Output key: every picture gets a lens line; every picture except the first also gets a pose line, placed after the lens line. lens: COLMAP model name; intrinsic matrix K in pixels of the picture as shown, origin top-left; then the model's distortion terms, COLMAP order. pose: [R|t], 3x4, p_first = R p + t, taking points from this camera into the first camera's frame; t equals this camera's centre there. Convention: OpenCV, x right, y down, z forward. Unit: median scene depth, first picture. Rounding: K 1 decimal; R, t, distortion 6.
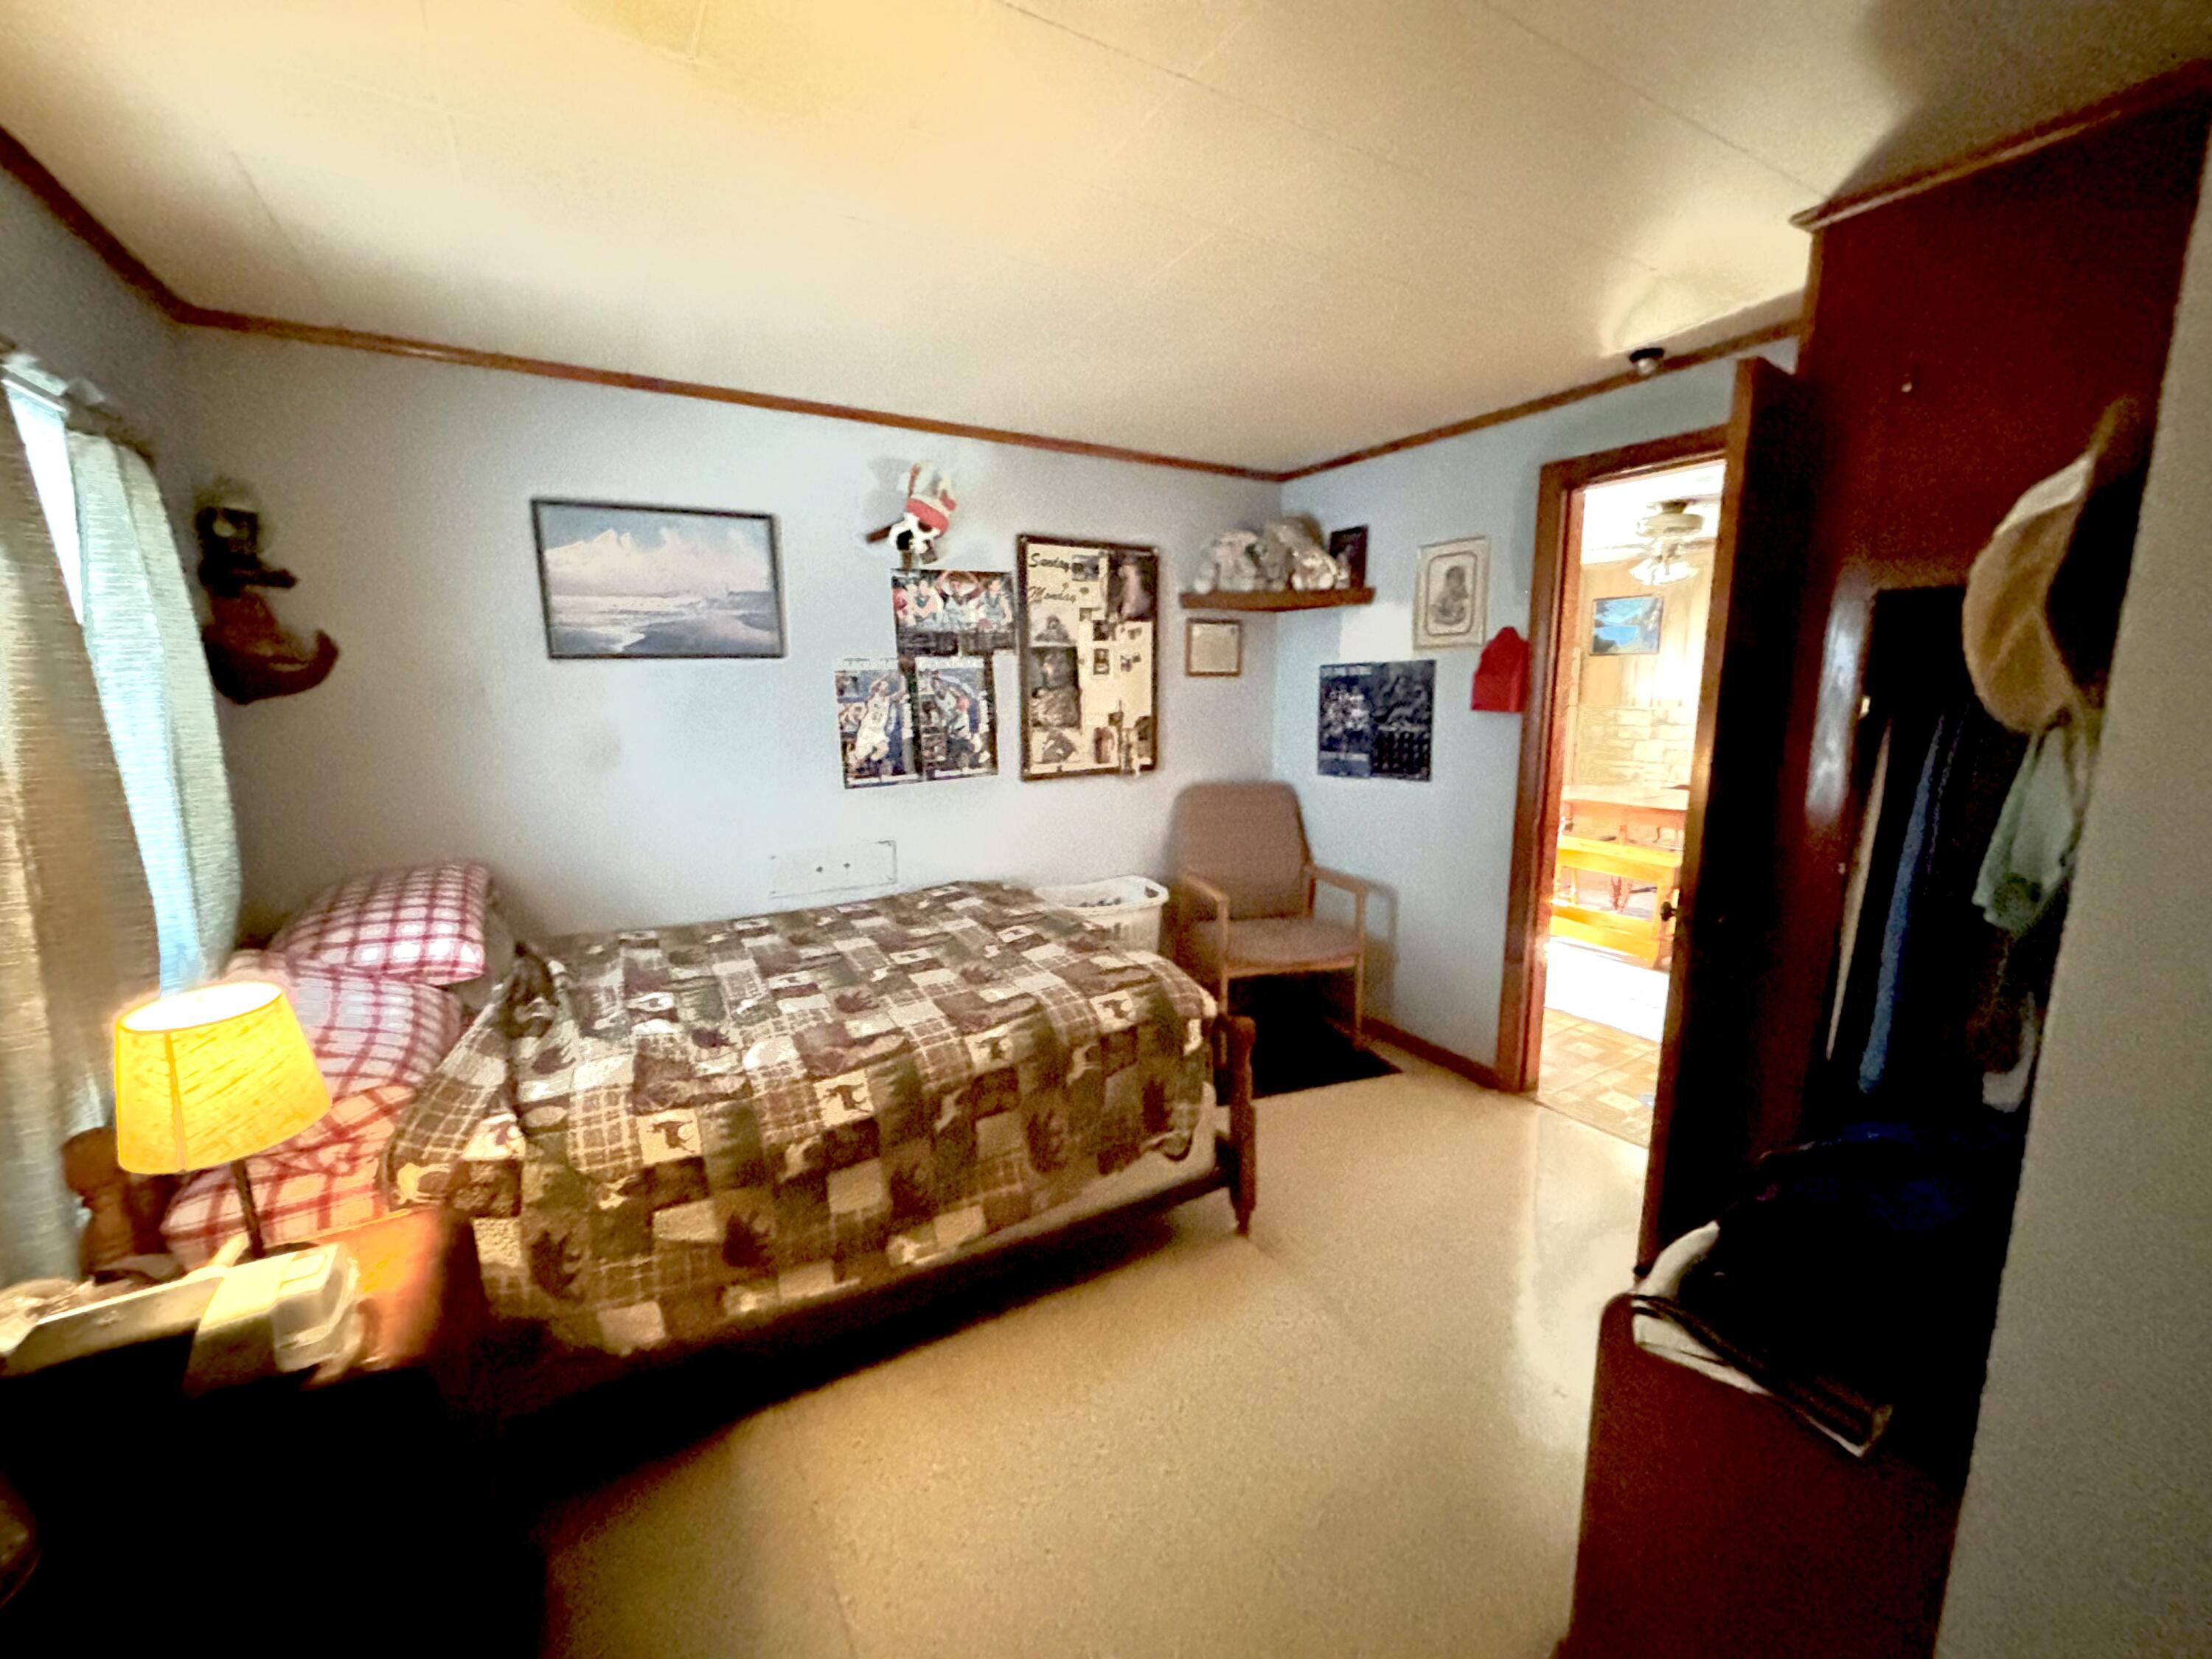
lens RADIAL K [[876.5, 0, 1099.8], [0, 876.5, 853.3], [0, 0, 1]] dist [0.000067, -0.000067]
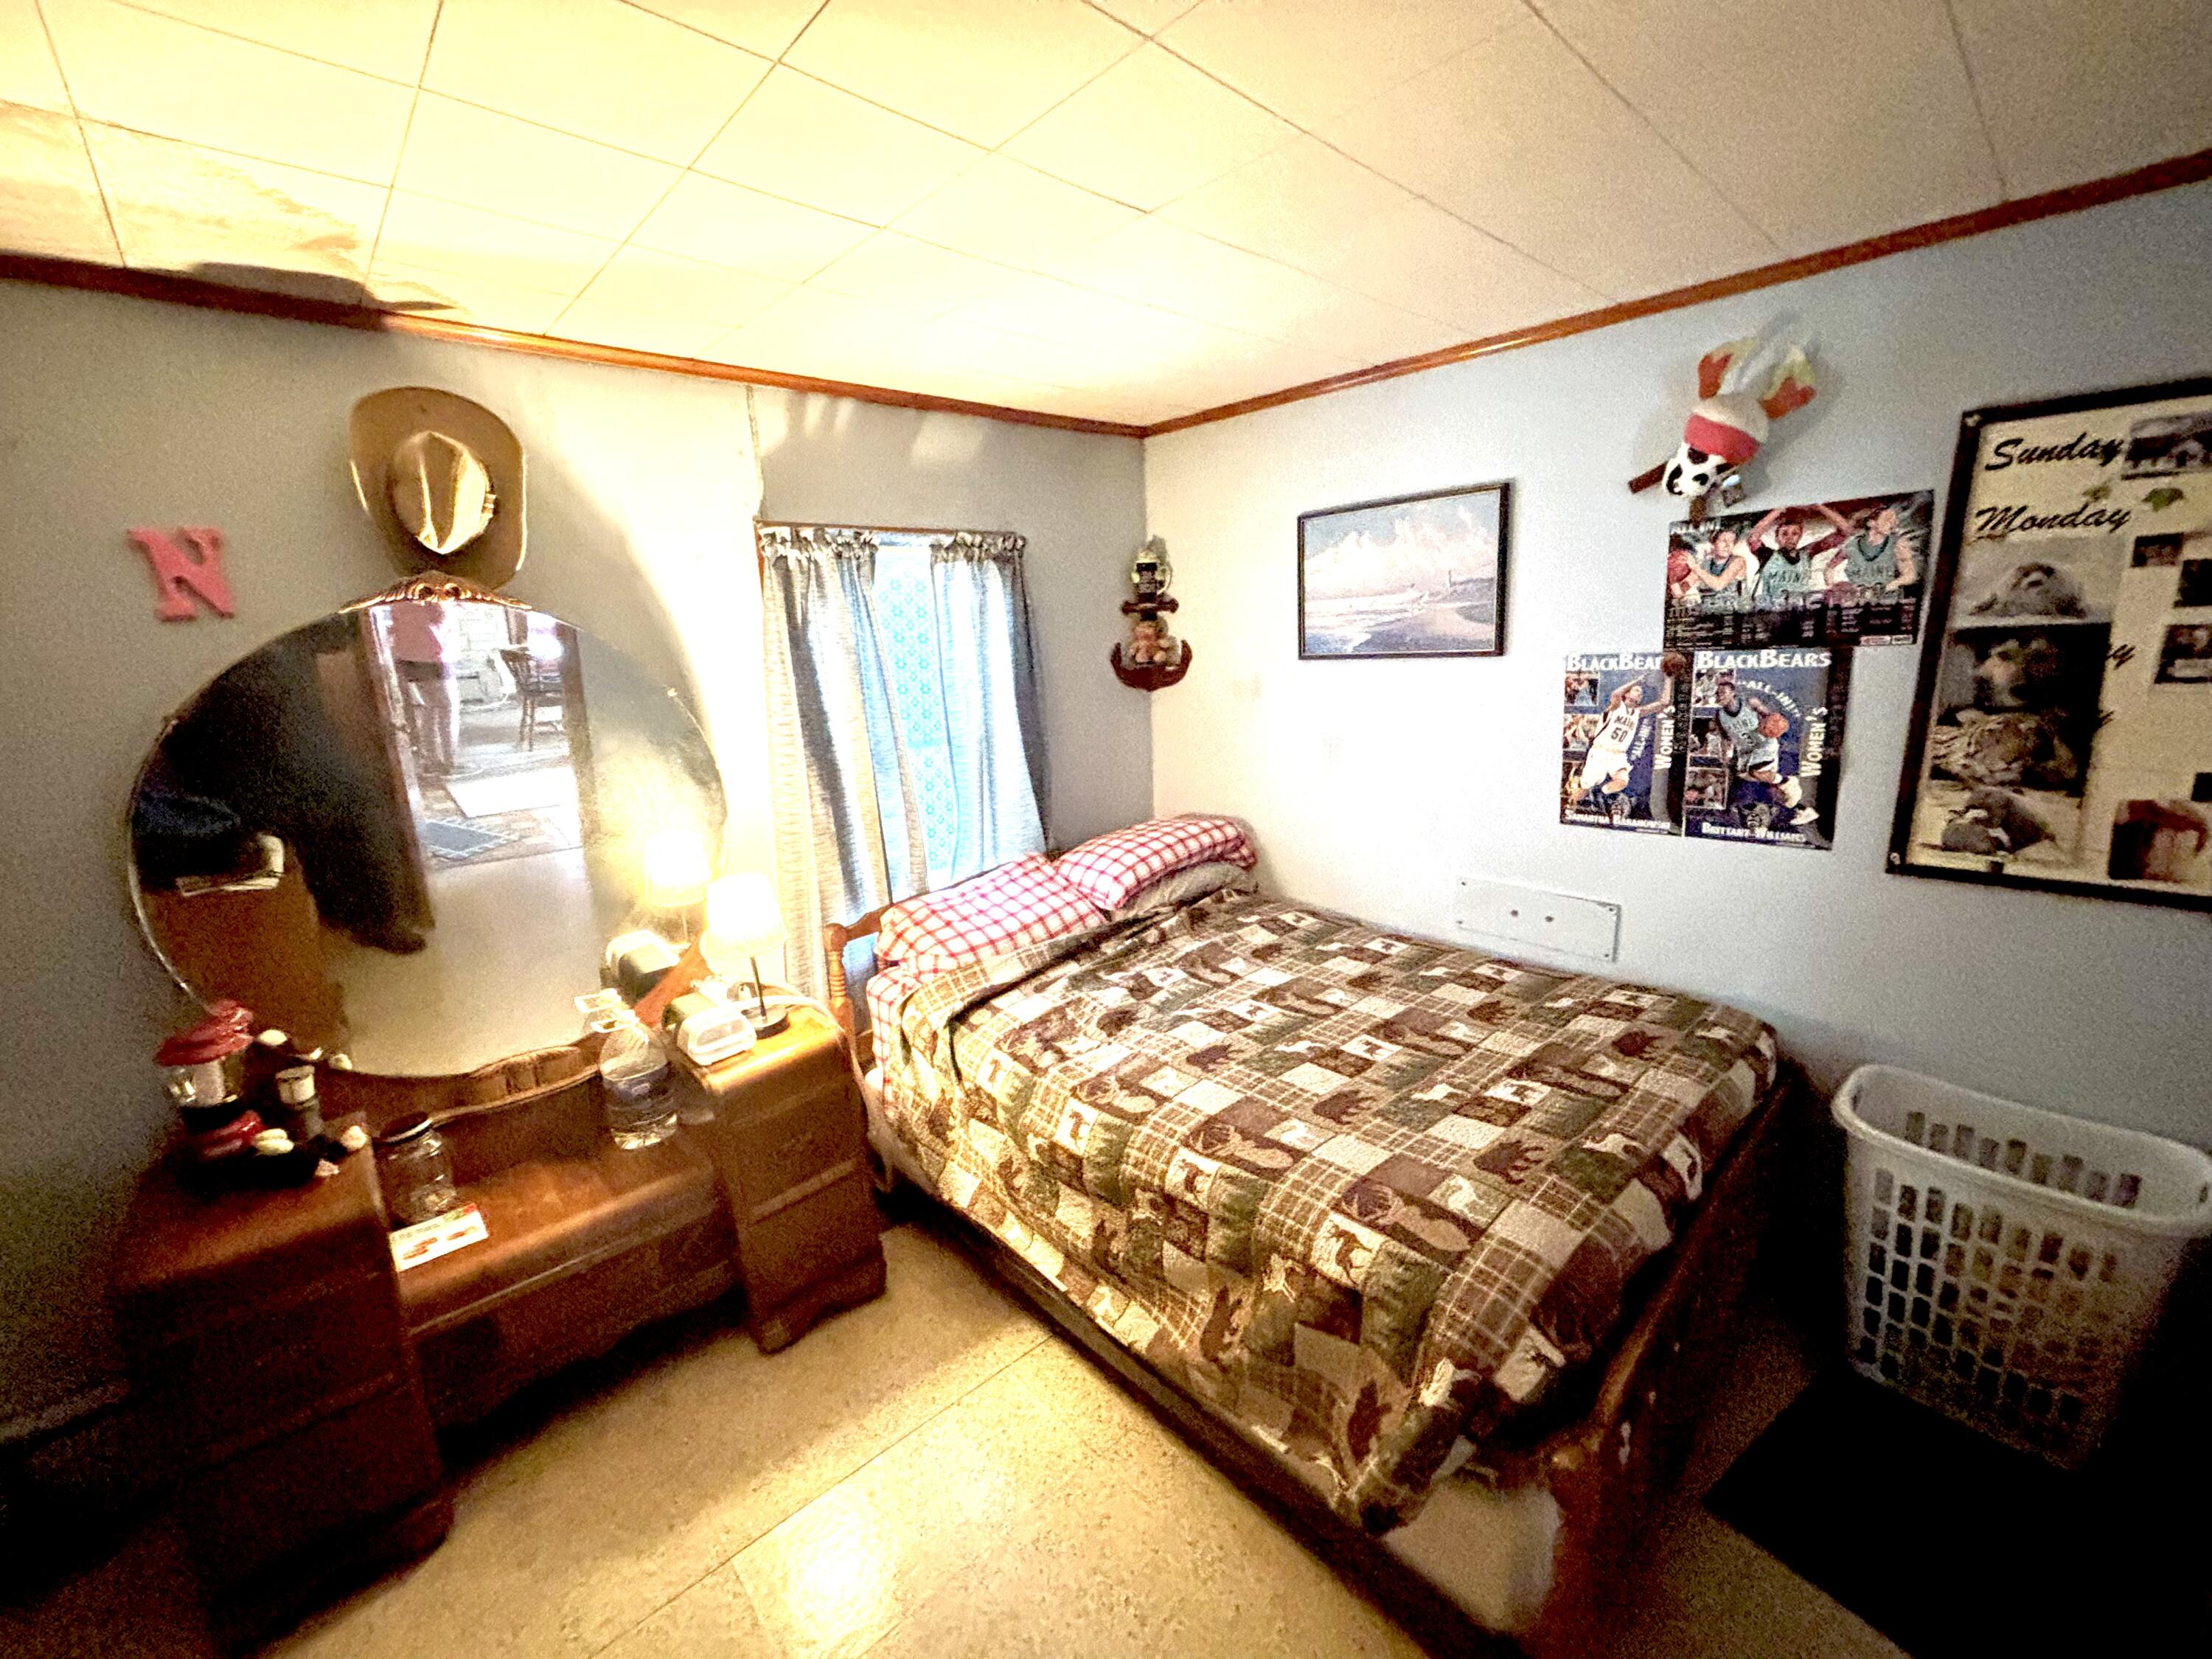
lens RADIAL K [[891.4, 0, 1114.1], [0, 891.4, 825.6], [0, 0, 1]] dist [-0.000170, -0.000391]
pose [[0.196253, 0.211155, -0.957548, 0.379926], [-0.147440, 0.971791, 0.184078, -0.156136], [0.969405, 0.105055, 0.221850, 0.441146]]
